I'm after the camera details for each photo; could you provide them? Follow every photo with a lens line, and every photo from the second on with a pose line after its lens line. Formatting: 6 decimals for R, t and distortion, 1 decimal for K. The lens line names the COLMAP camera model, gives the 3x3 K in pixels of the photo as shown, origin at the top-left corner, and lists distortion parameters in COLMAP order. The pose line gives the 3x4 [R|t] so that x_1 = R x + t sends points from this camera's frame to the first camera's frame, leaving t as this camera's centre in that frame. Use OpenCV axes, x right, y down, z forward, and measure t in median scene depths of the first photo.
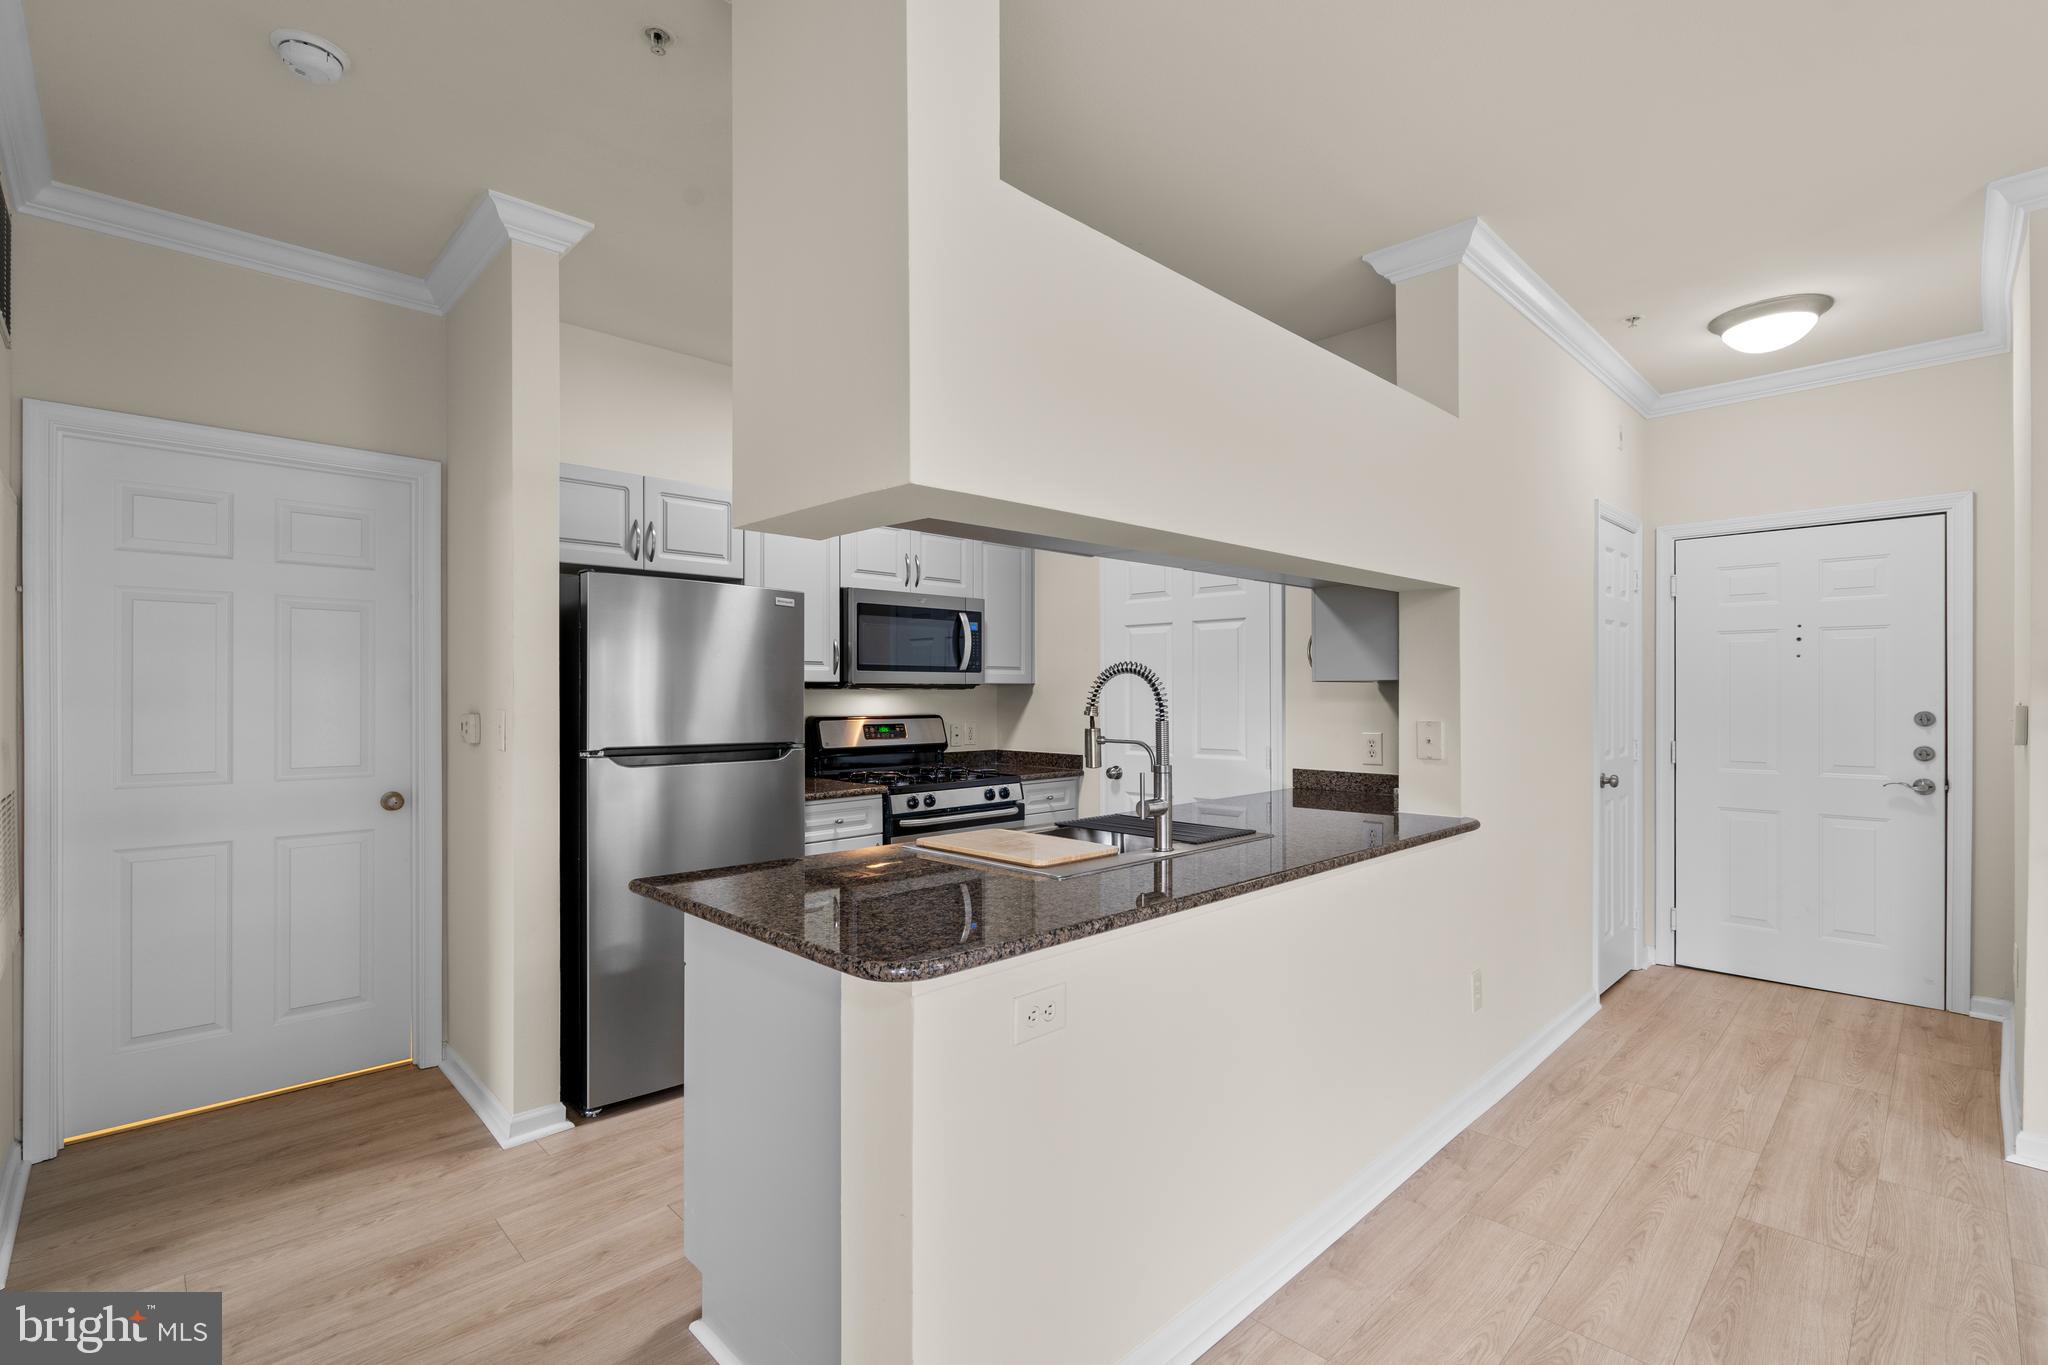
lens RADIAL K [[928.5, 0, 1019.3], [0, 928.5, 689.9], [0, 0, 1]] dist [-0.007203, 0.003204]
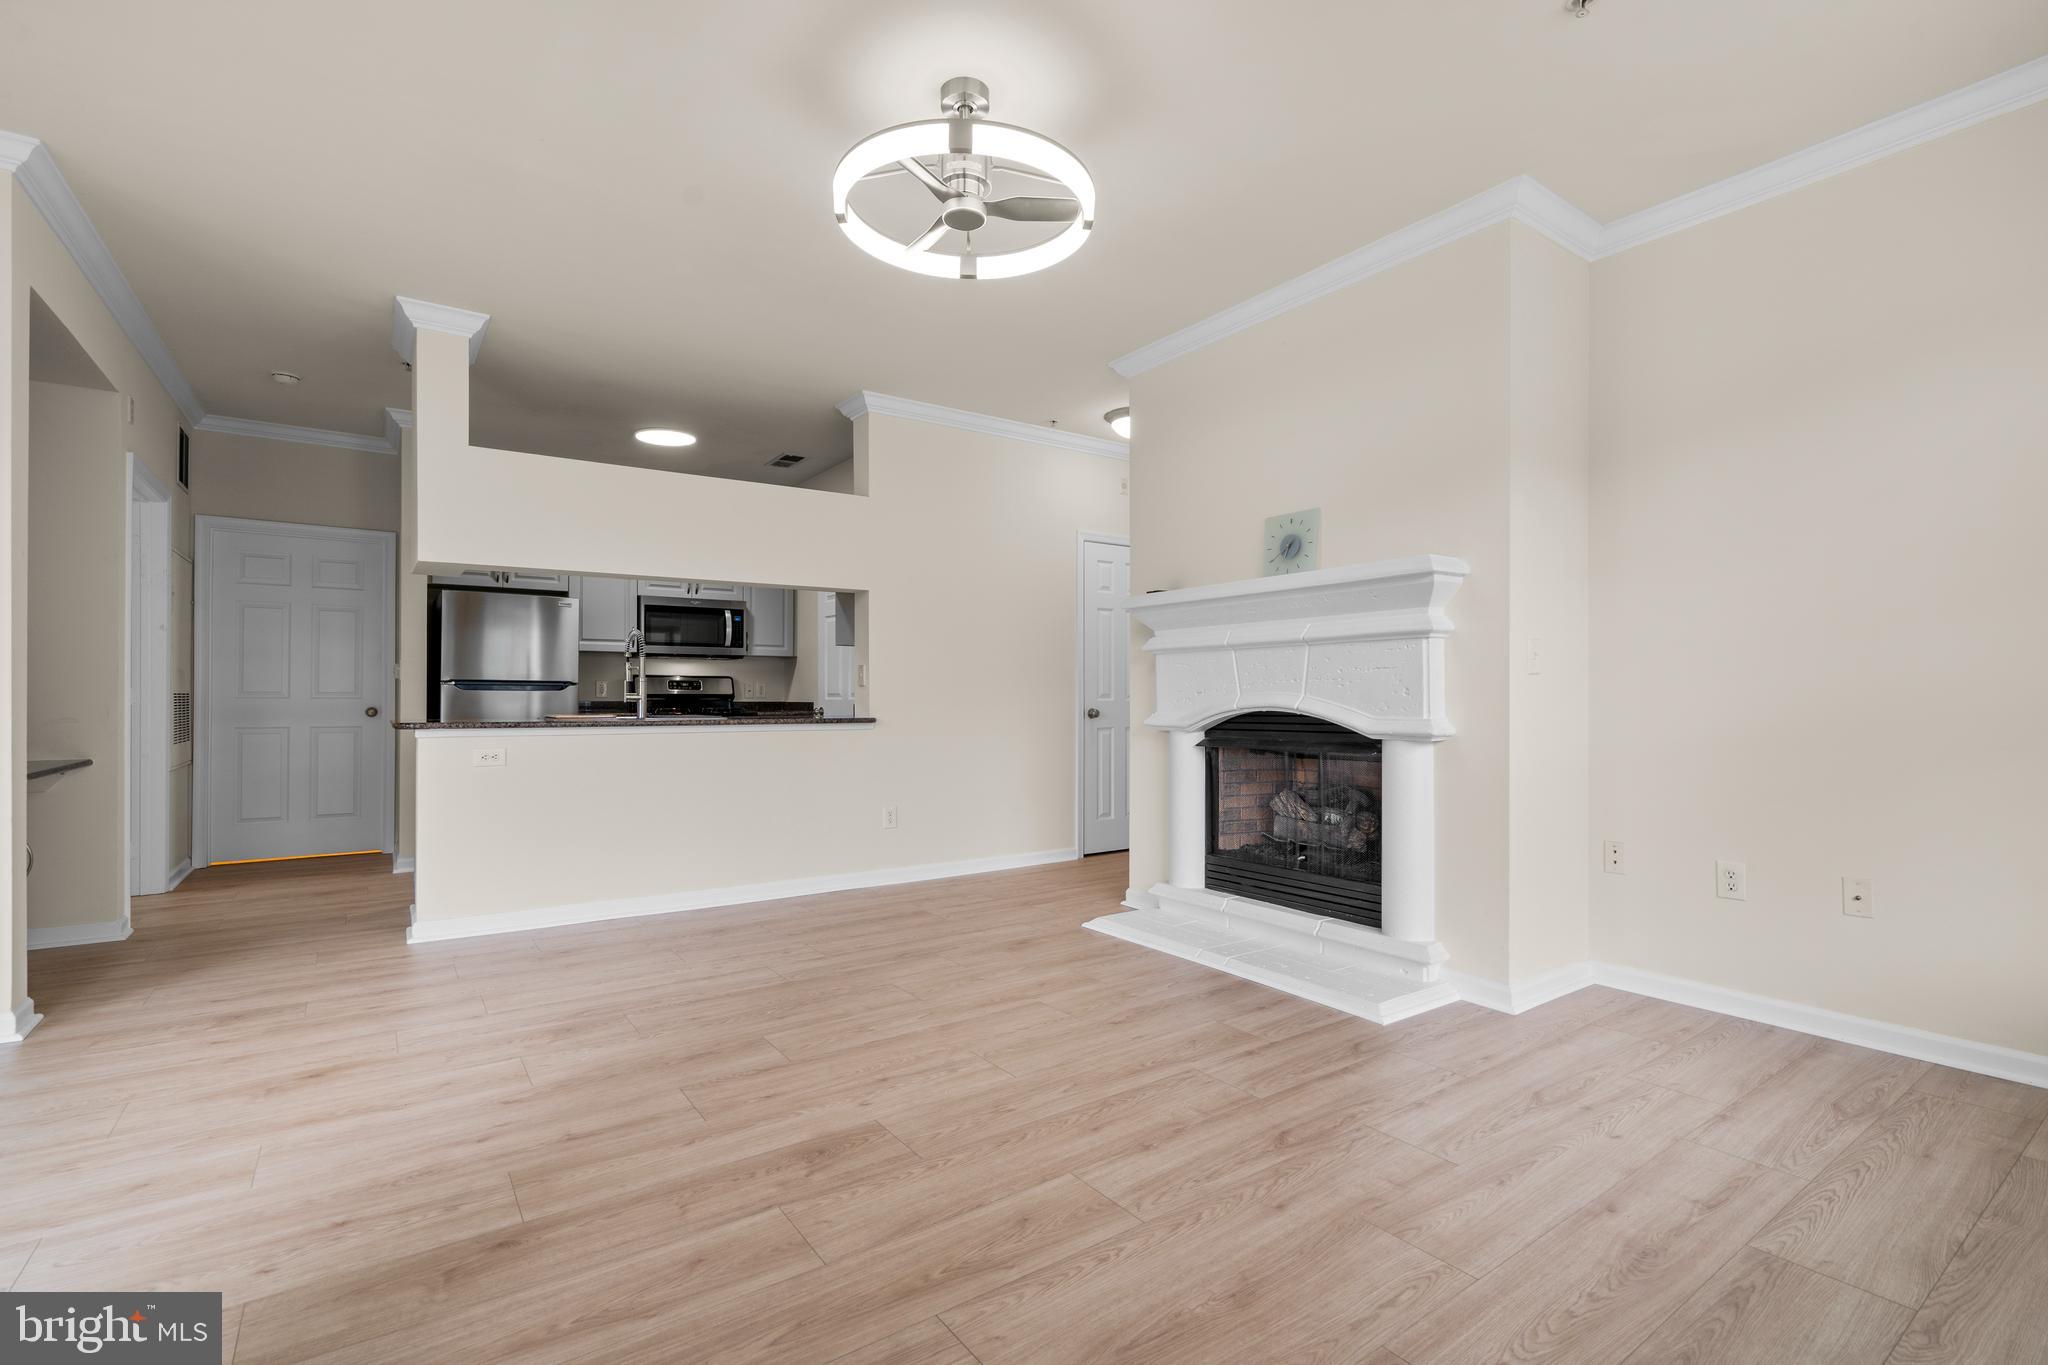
lens RADIAL K [[928.5, 0, 1017.3], [0, 928.5, 692.8], [0, 0, 1]] dist [-0.007203, 0.003204]
pose [[0.986297, 0.001663, -0.164972, 0.941629], [-0.002185, 0.999993, -0.002987, 0.083913], [0.164966, 0.003306, 0.986294, -0.654874]]
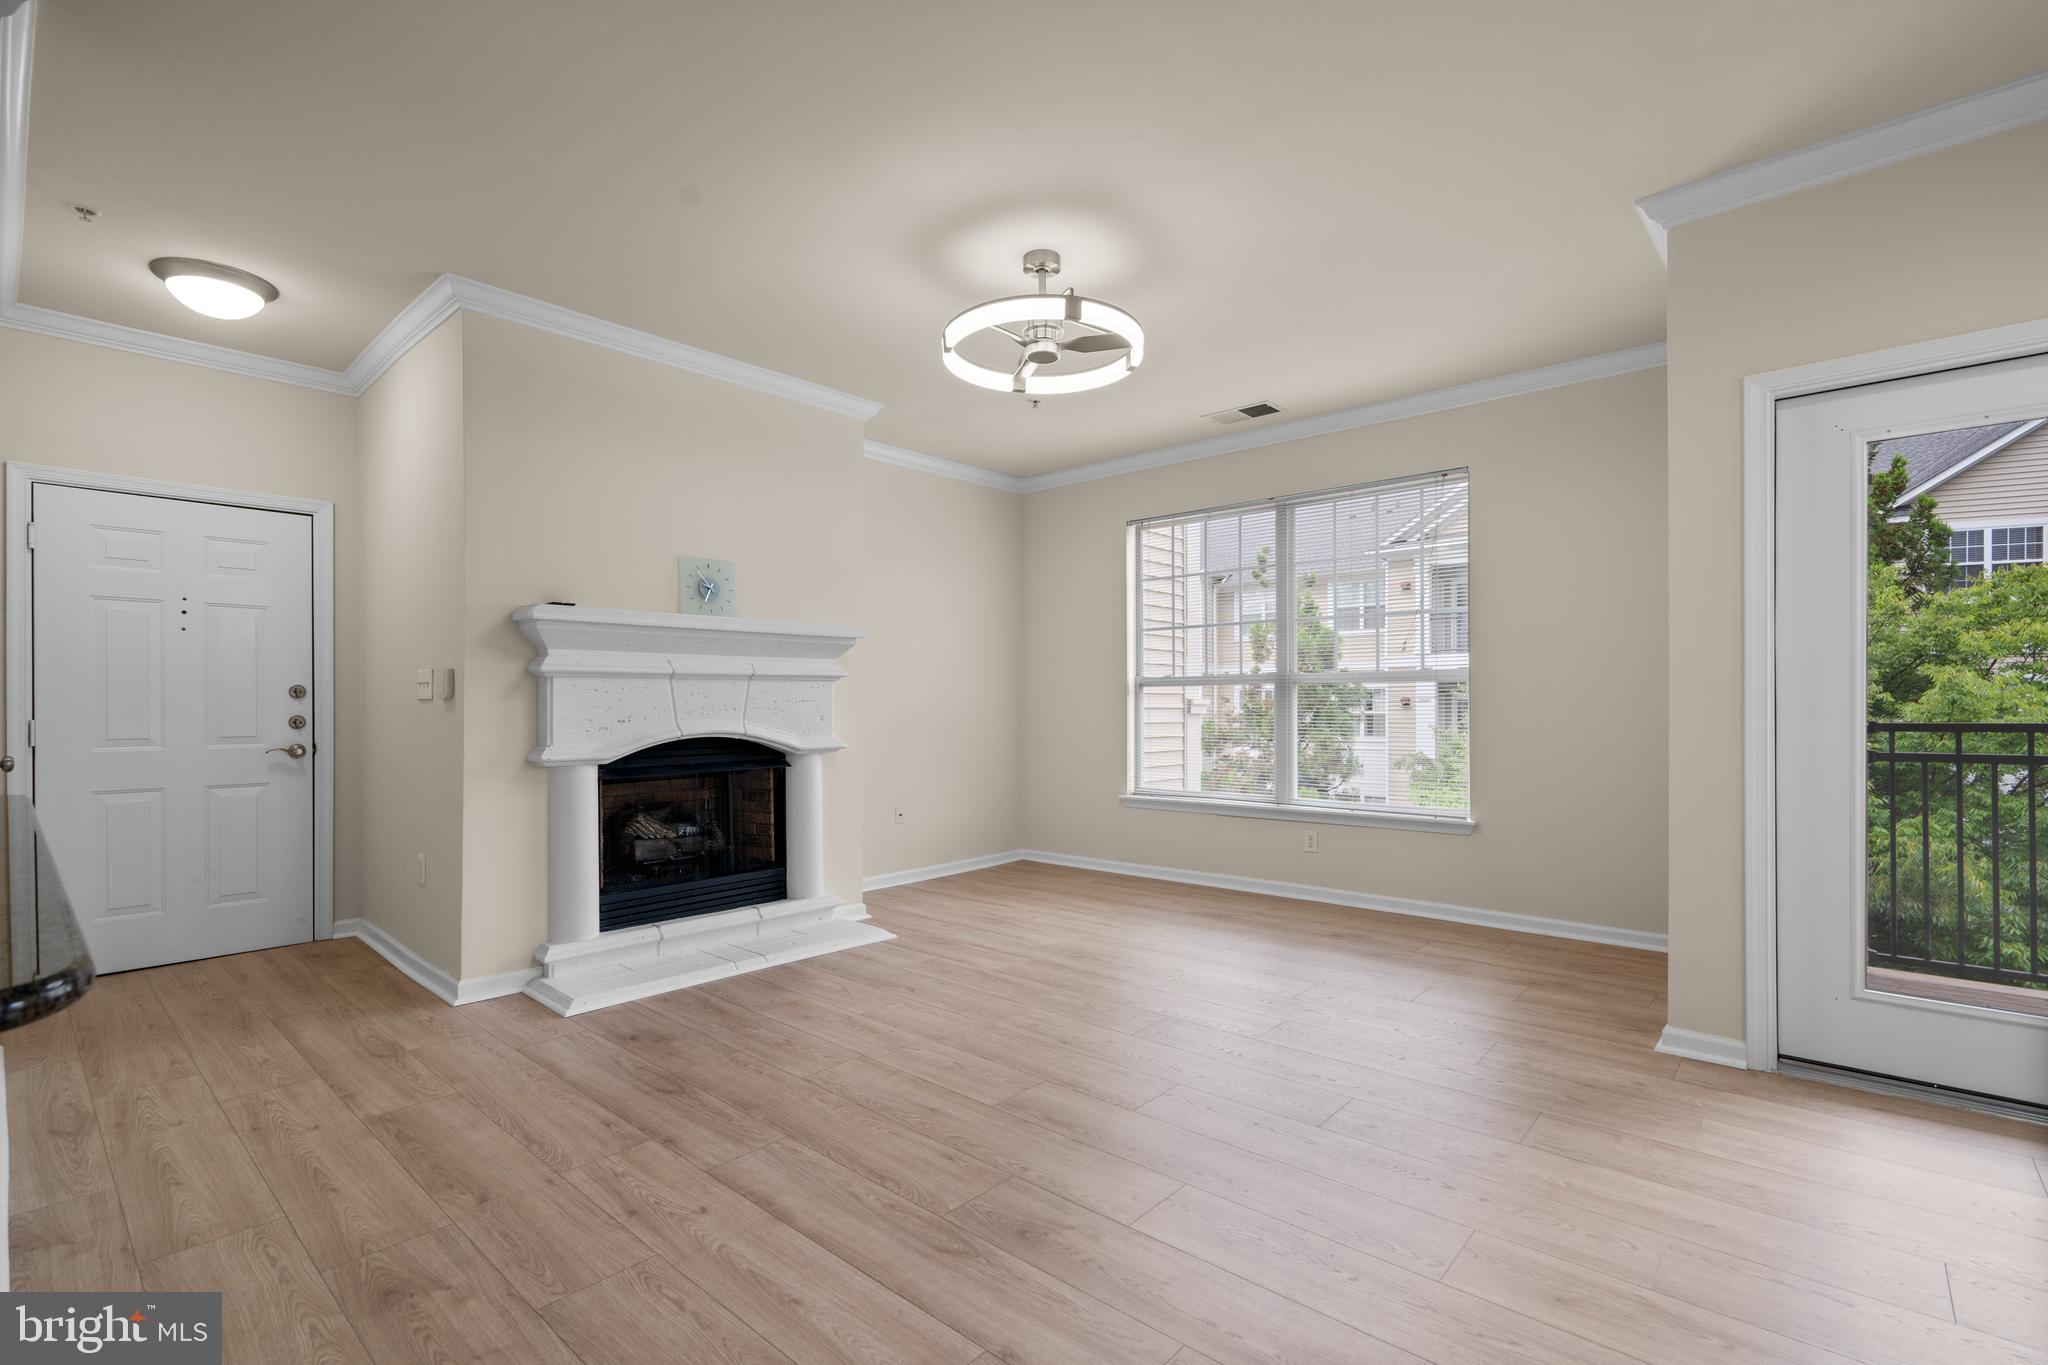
lens RADIAL K [[928.5, 0, 1025.8], [0, 928.5, 713.2], [0, 0, 1]] dist [-0.007203, 0.003204]
pose [[-0.070315, -0.005019, 0.997512, -0.263820], [0.001063, 0.999986, 0.005107, 0.062618], [-0.997524, 0.001420, -0.070308, 0.214850]]
